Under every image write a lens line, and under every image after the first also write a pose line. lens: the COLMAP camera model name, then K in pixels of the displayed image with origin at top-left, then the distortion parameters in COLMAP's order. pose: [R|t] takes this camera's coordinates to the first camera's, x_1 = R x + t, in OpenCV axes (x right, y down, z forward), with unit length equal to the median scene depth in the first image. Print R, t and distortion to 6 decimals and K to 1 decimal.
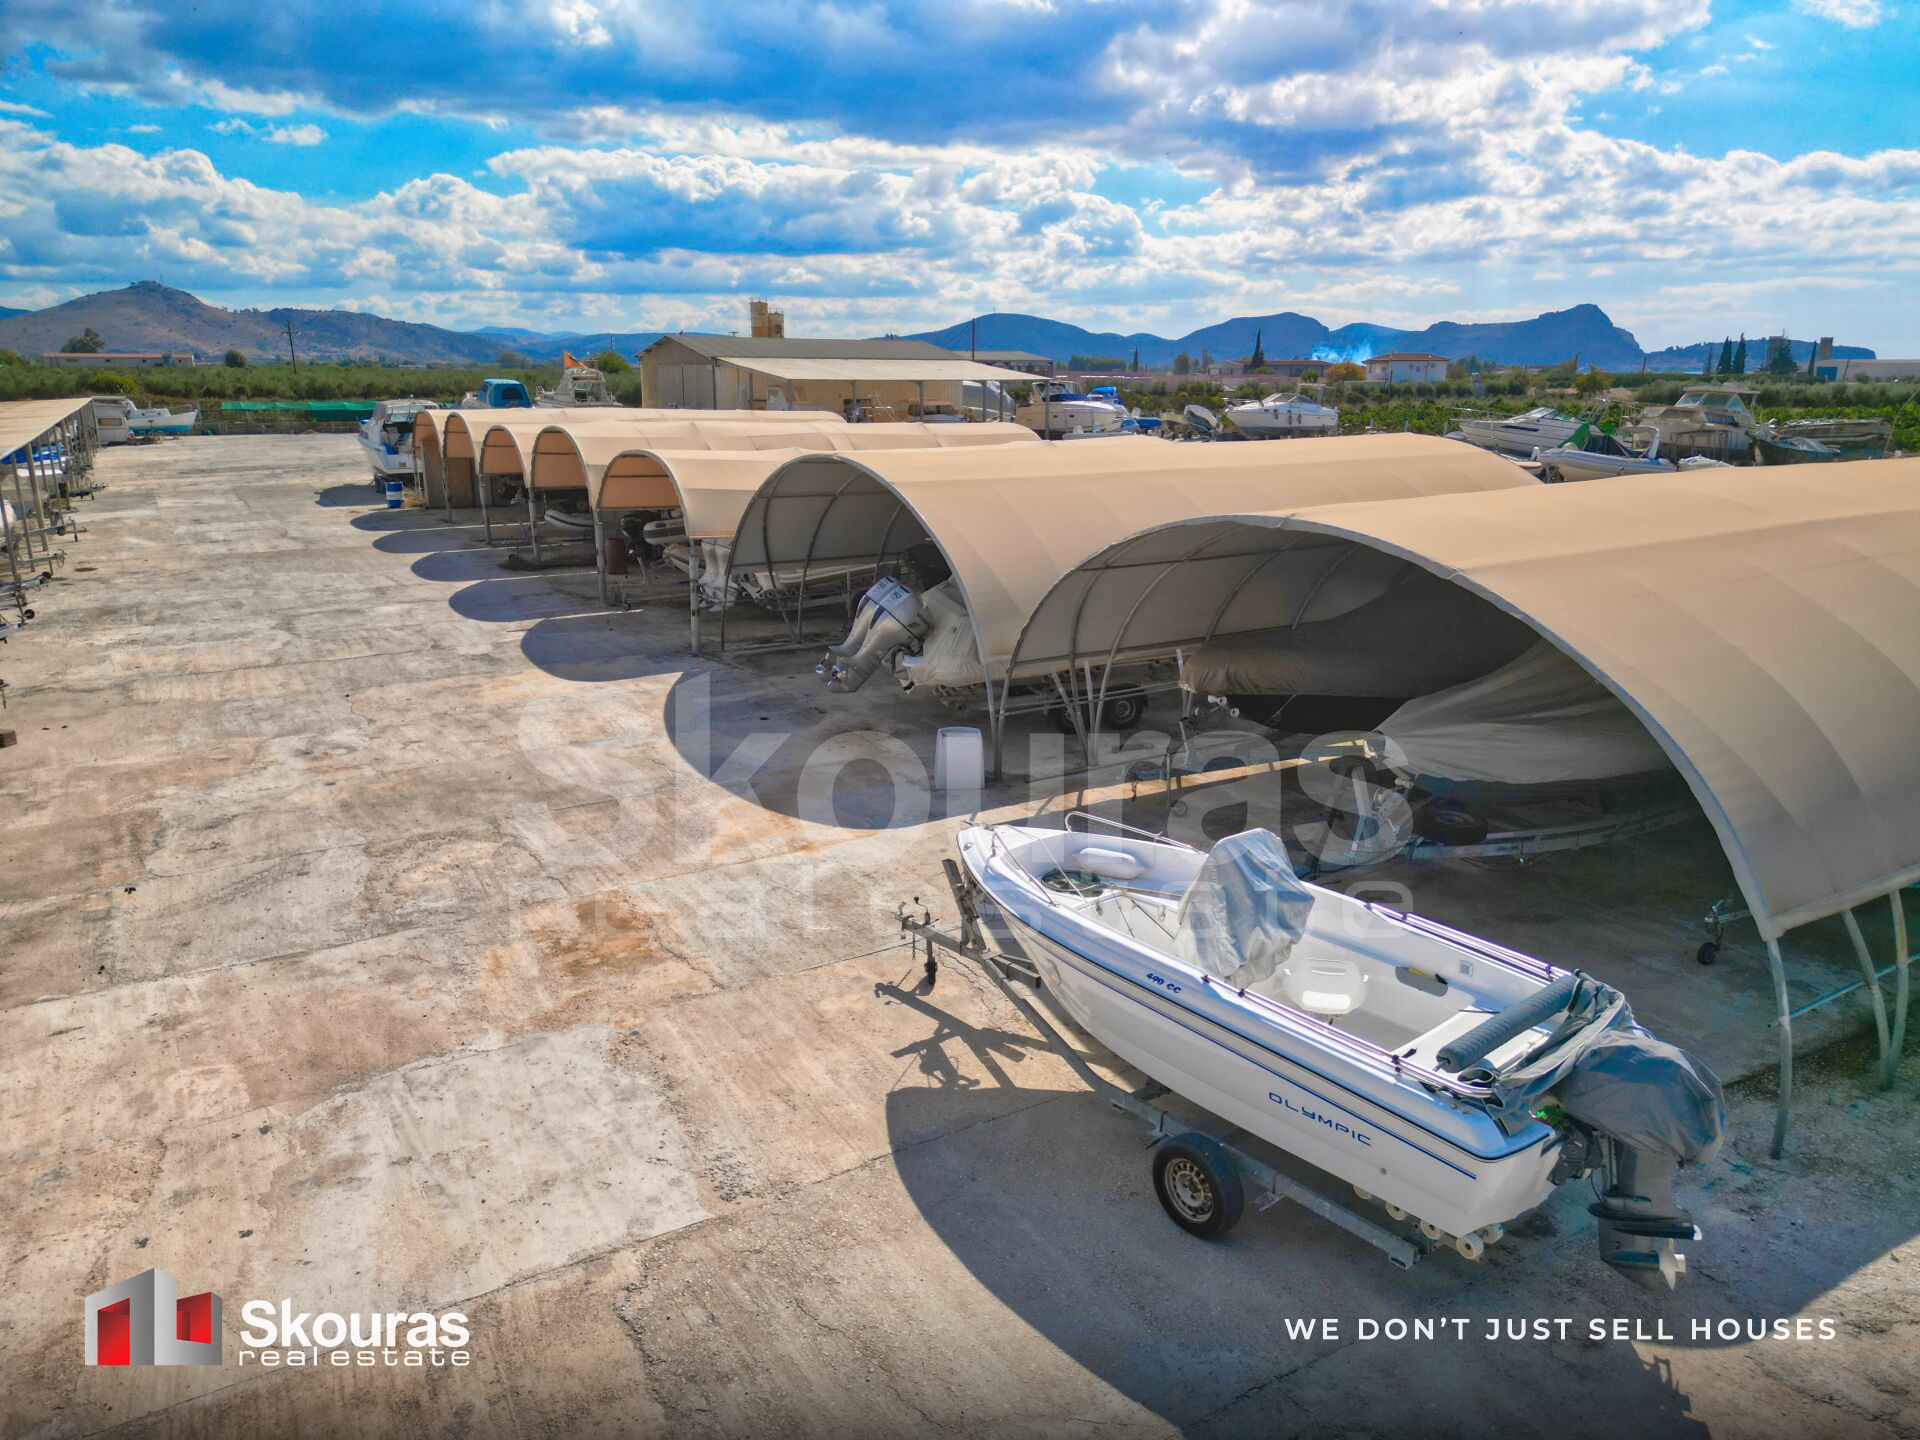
lens RADIAL K [[1381.2, 0, 957.3], [0, 1381.2, 721.8], [0, 0, 1]] dist [0.000468, 0.001791]
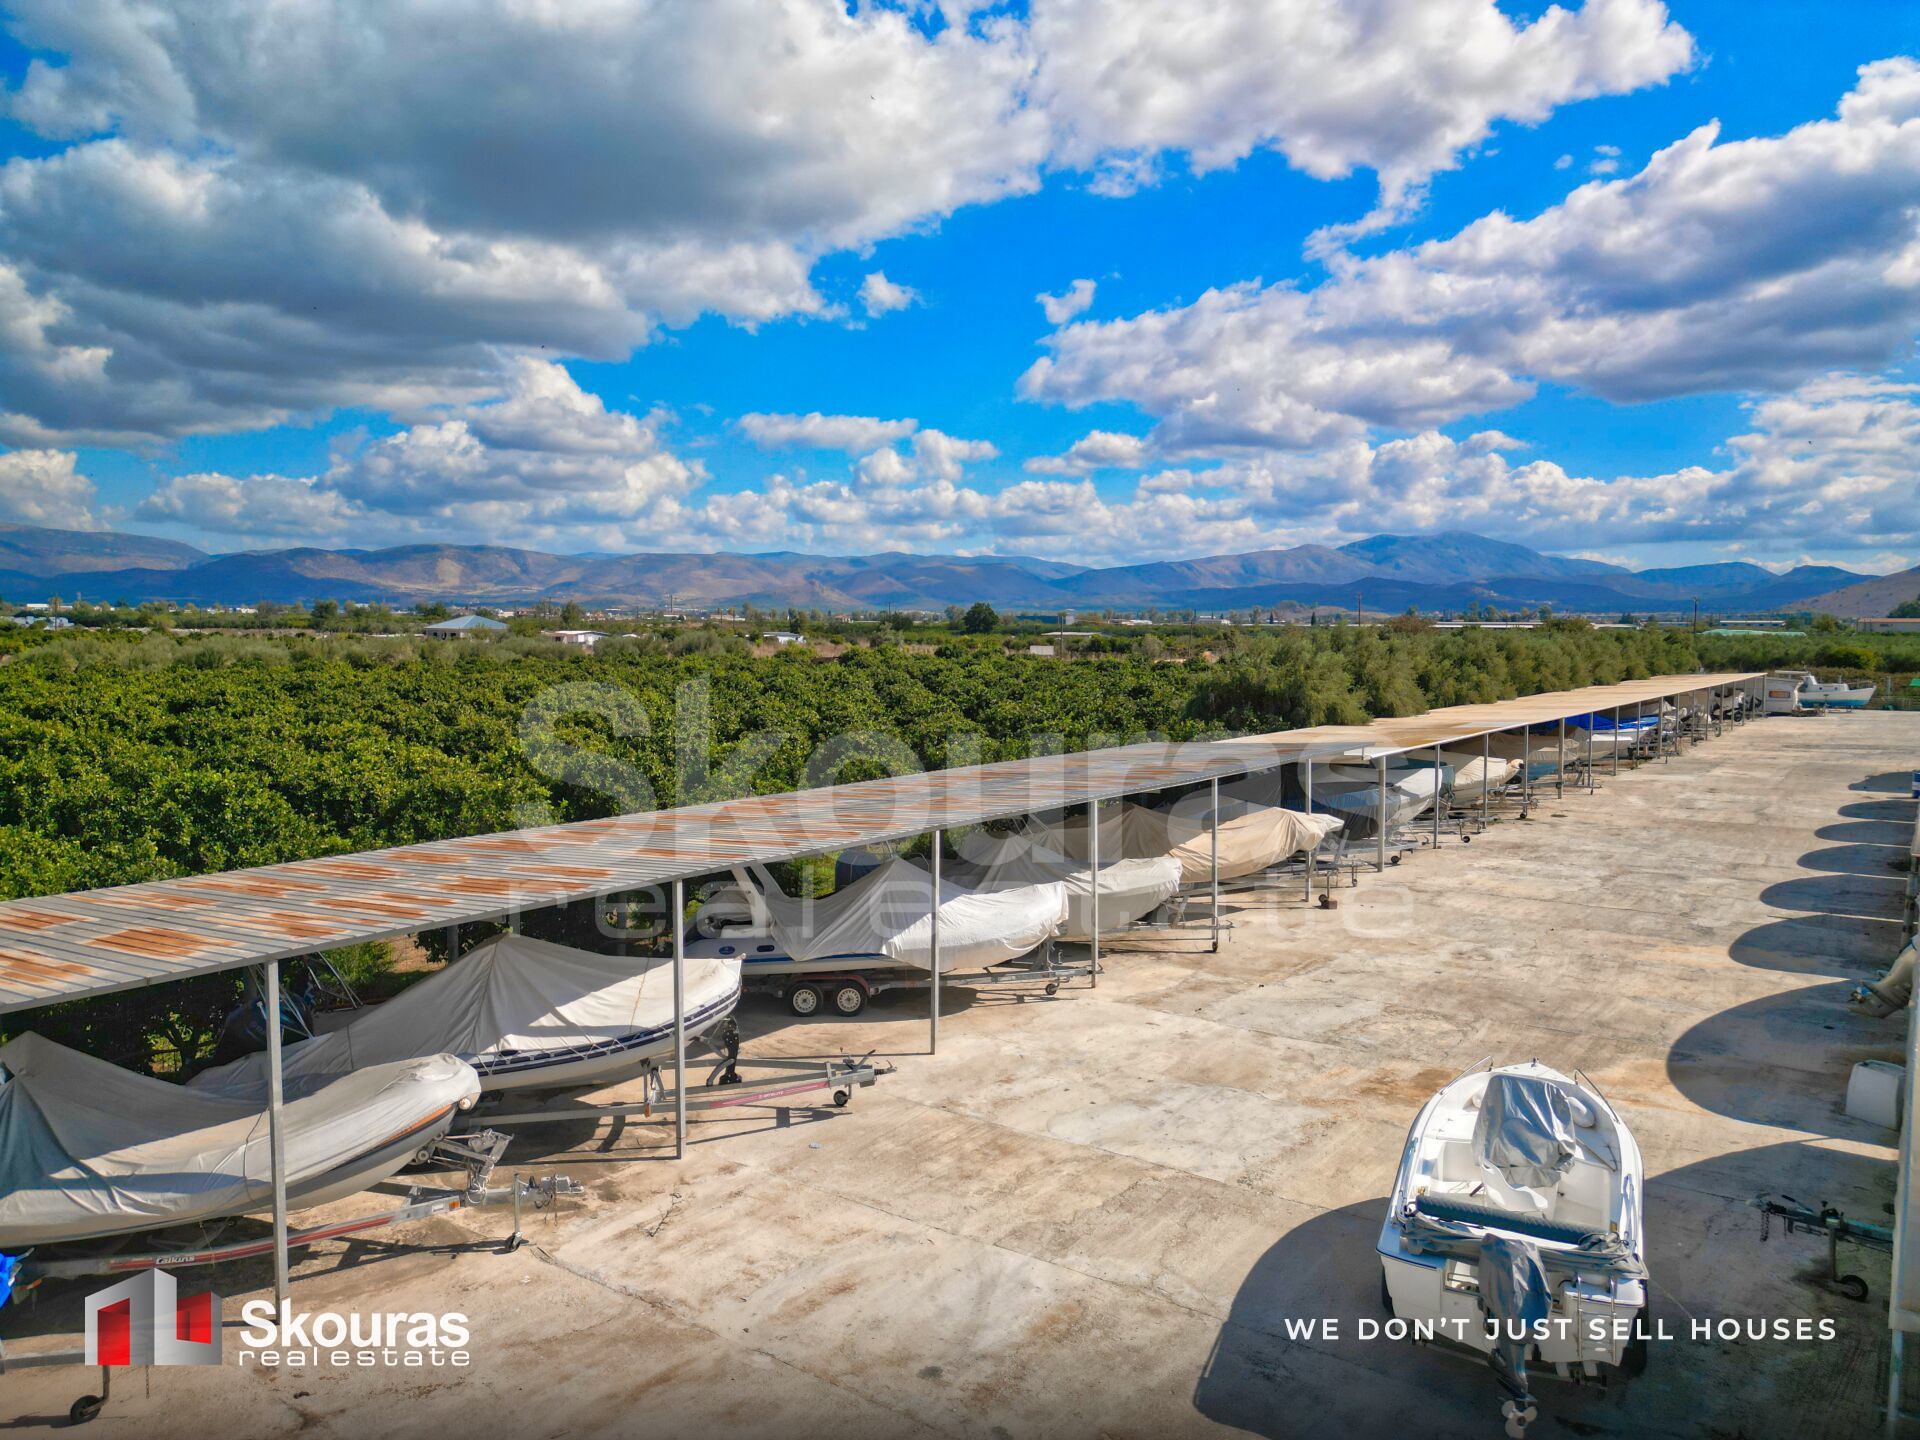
lens RADIAL K [[1381.2, 0, 958.6], [0, 1381.2, 715.4], [0, 0, 1]] dist [0.000468, 0.001791]
pose [[0.388735, 0.065624, -0.919010, 0.136954], [-0.233541, 0.971903, -0.029385, -0.012139], [0.891259, 0.226050, 0.393139, -0.020802]]
